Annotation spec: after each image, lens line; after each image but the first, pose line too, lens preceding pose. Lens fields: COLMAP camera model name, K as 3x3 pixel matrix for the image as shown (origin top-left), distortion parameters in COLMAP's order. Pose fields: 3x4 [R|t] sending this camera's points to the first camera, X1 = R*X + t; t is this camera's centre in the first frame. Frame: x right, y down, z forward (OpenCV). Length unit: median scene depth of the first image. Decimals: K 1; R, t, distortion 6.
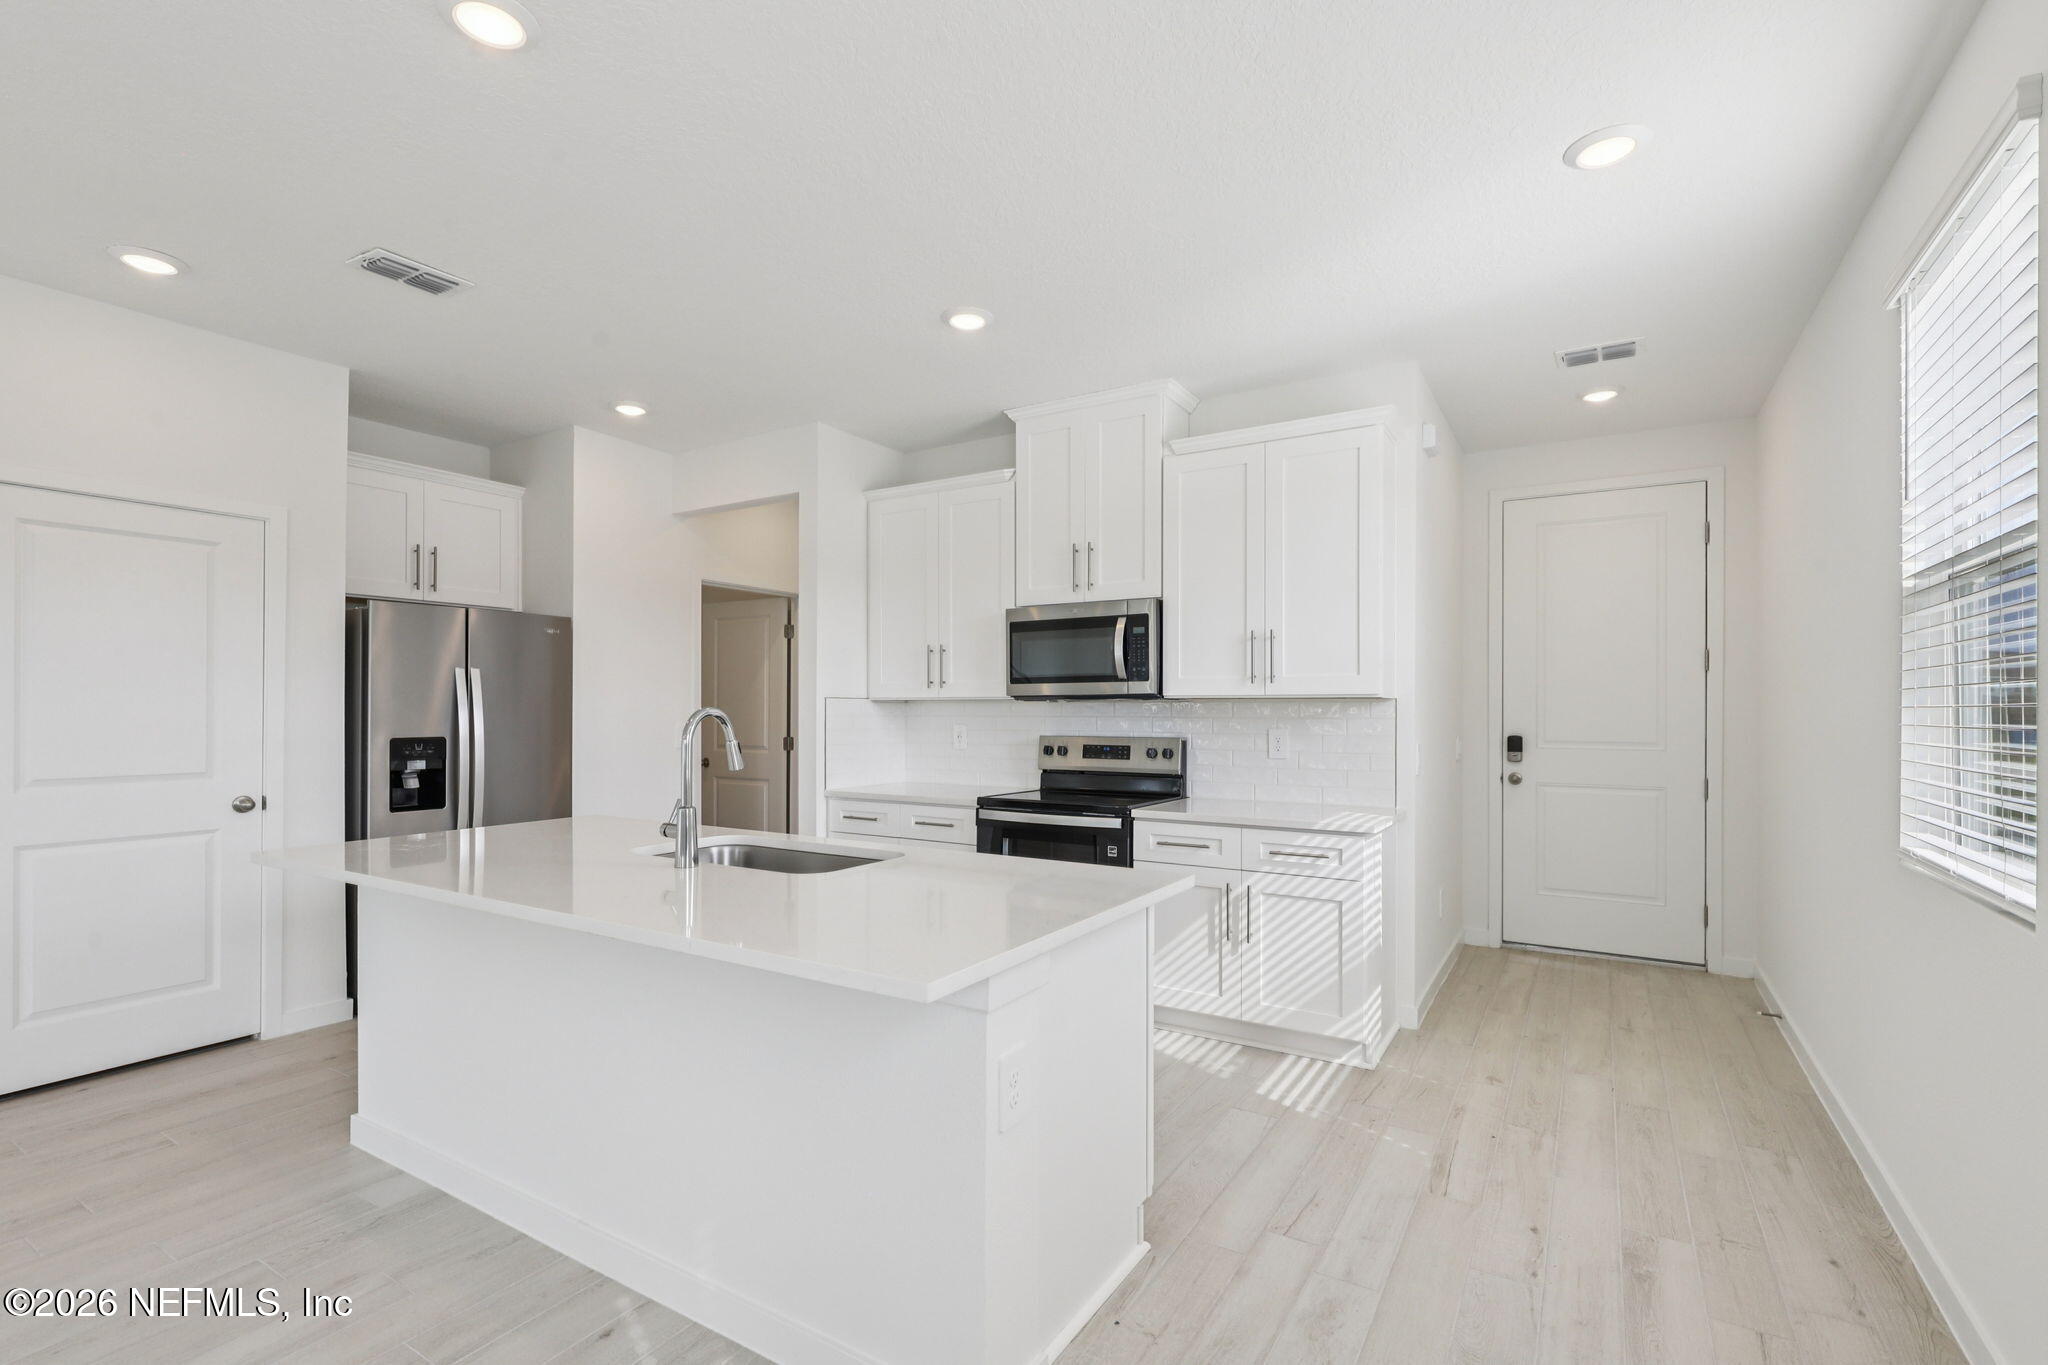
lens RADIAL K [[926.3, 0, 1042.7], [0, 926.3, 698.4], [0, 0, 1]] dist [0.005958, 0.000663]
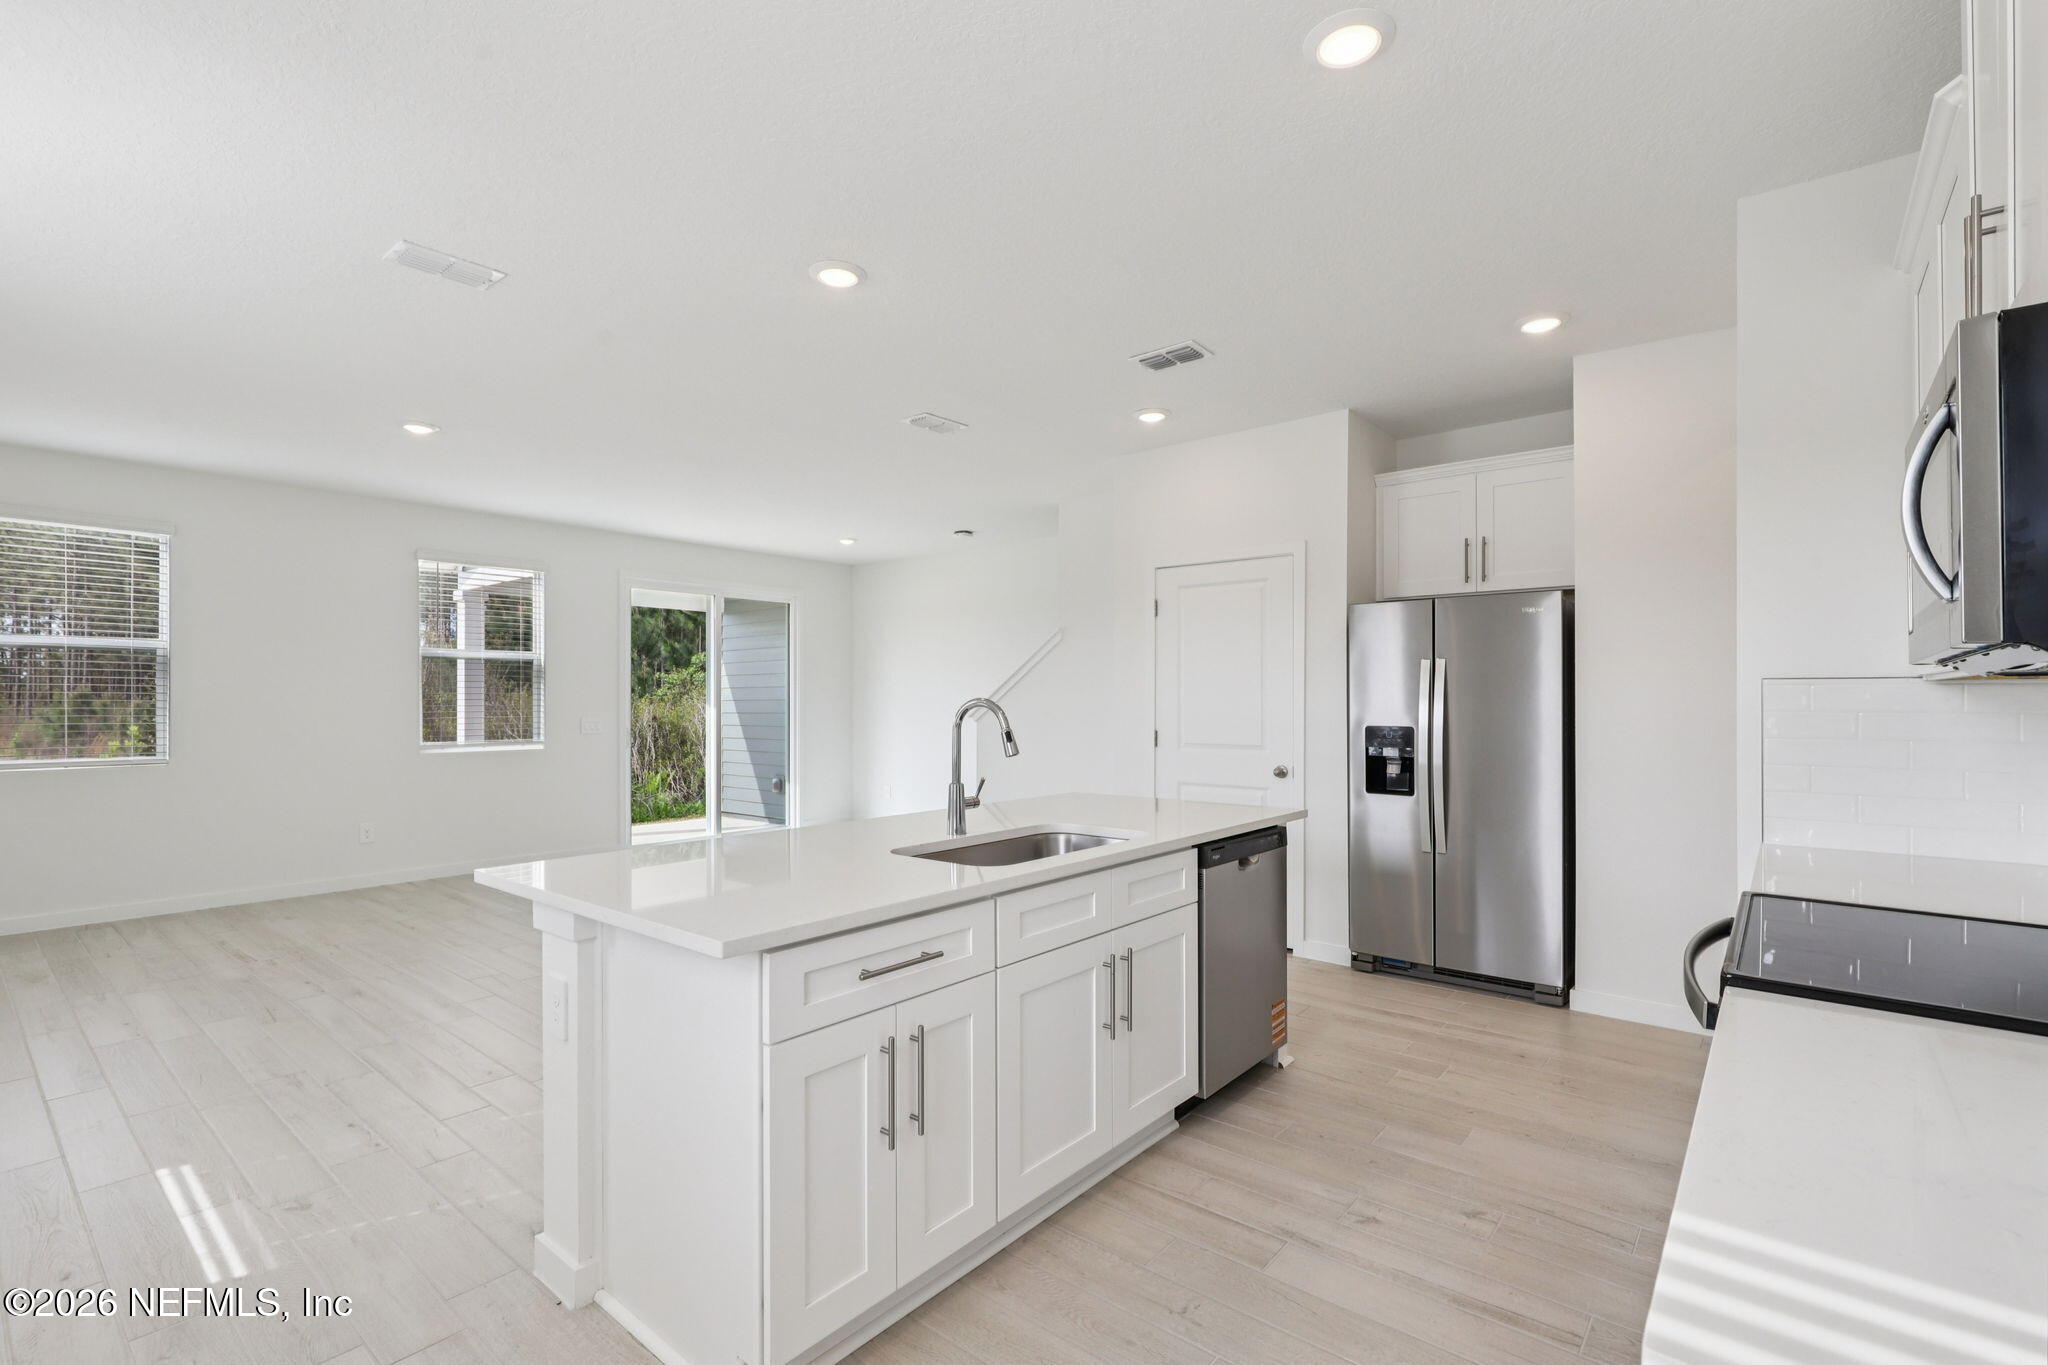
lens RADIAL K [[926.3, 0, 1025.7], [0, 926.3, 693.0], [0, 0, 1]] dist [0.005958, 0.000663]
pose [[-0.153565, -0.010877, -0.988079, 0.430727], [0.012995, 0.999831, -0.013026, 0.011516], [0.988053, -0.014841, -0.153398, 0.715310]]
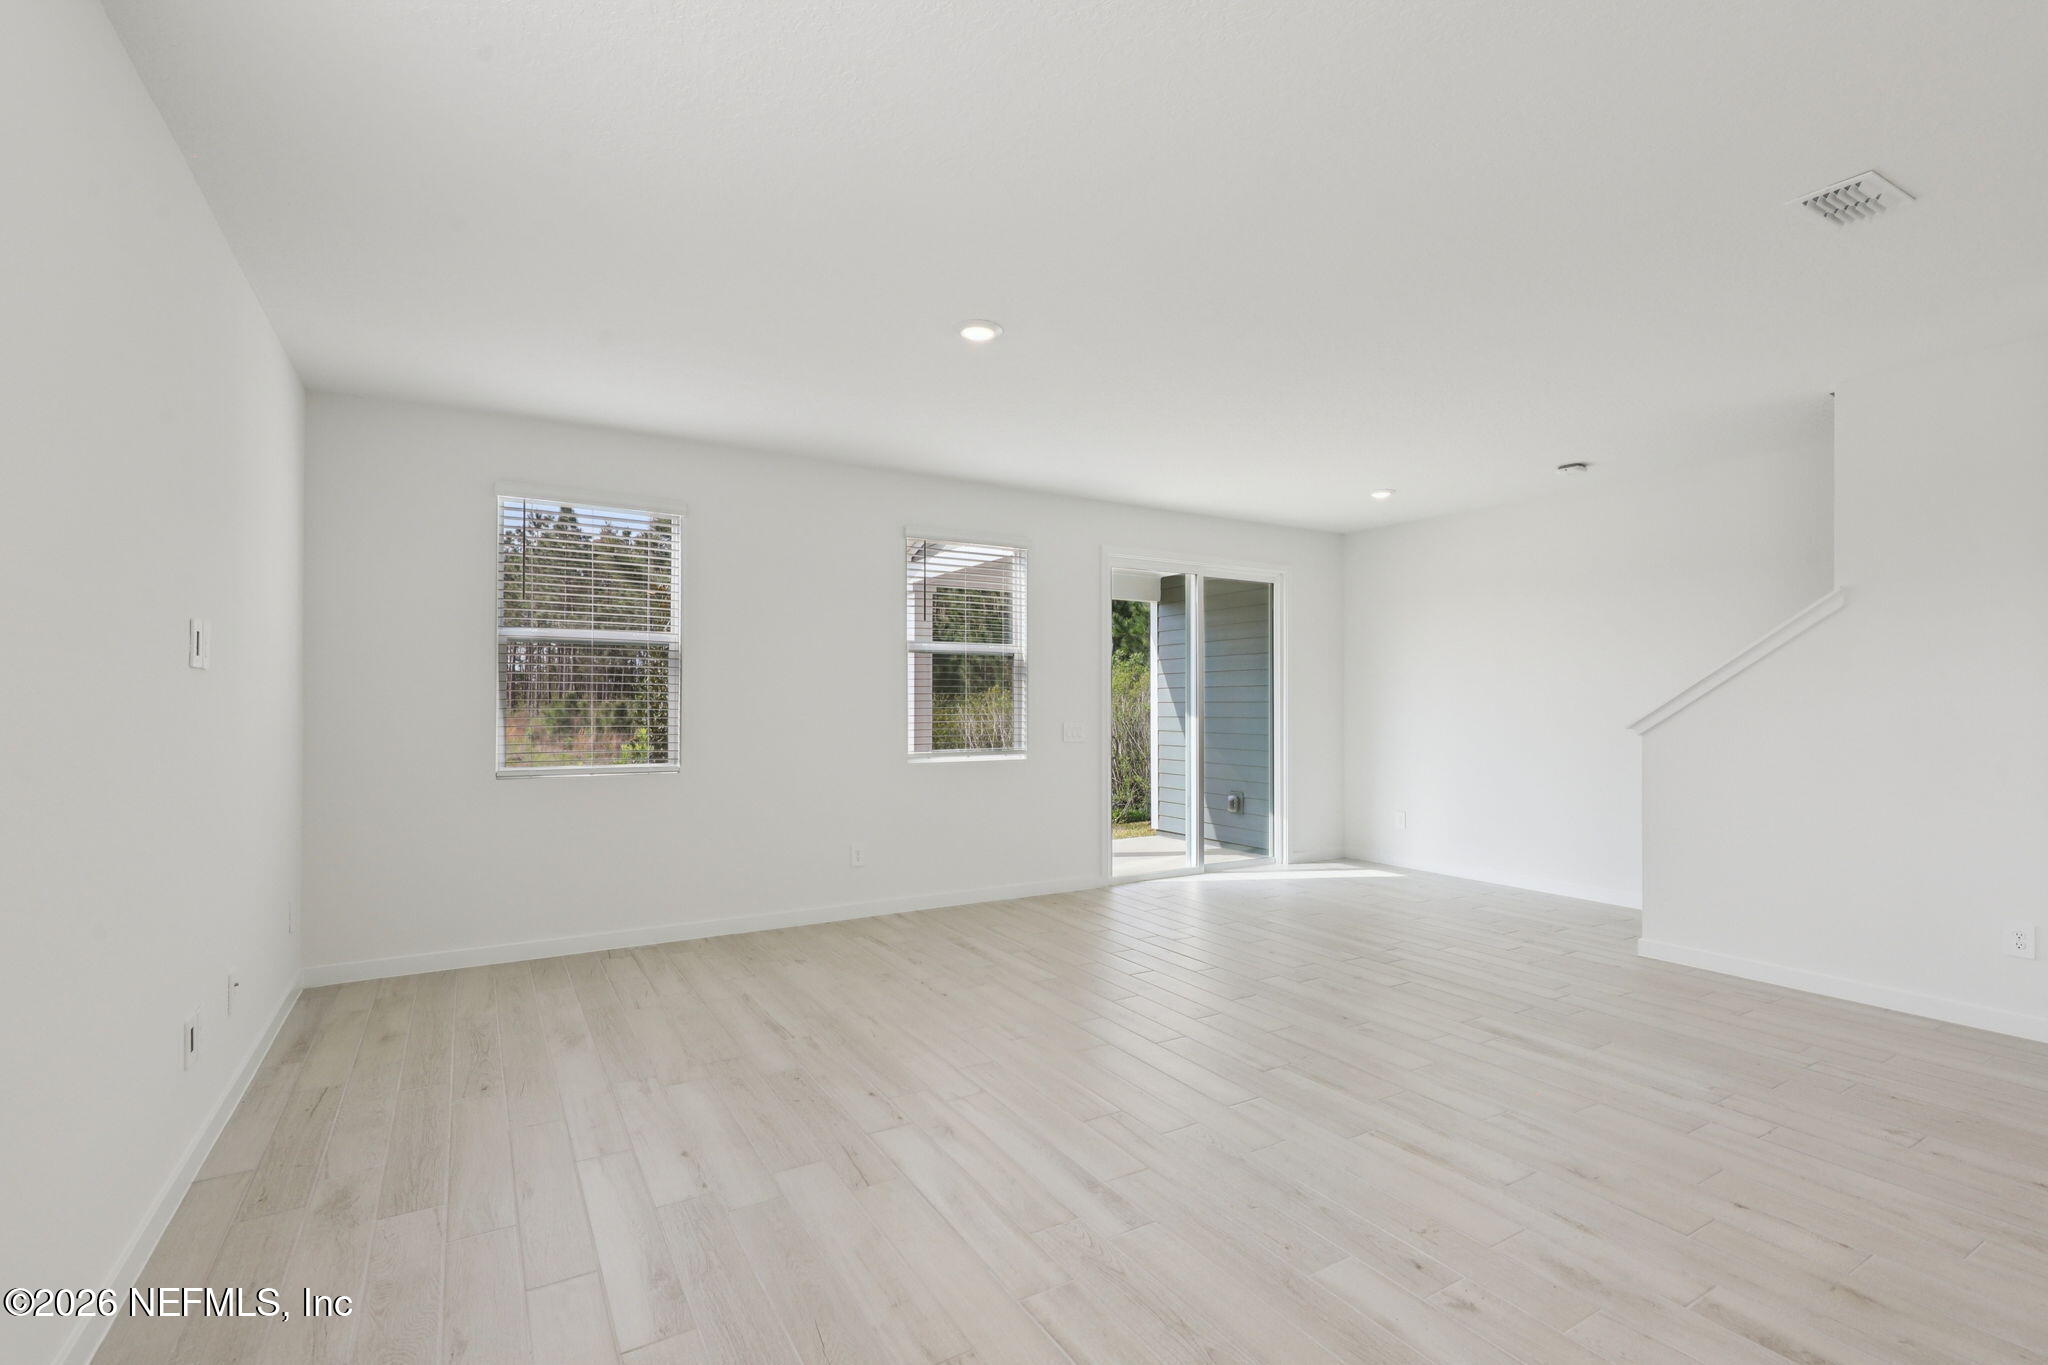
lens RADIAL K [[926.3, 0, 1039.1], [0, 926.3, 687.7], [0, 0, 1]] dist [0.005958, 0.000663]
pose [[-0.457081, -0.017479, -0.889253, 0.132678], [0.008636, 0.999673, -0.024089, 0.004167], [0.889383, -0.018690, -0.456780, 0.228300]]
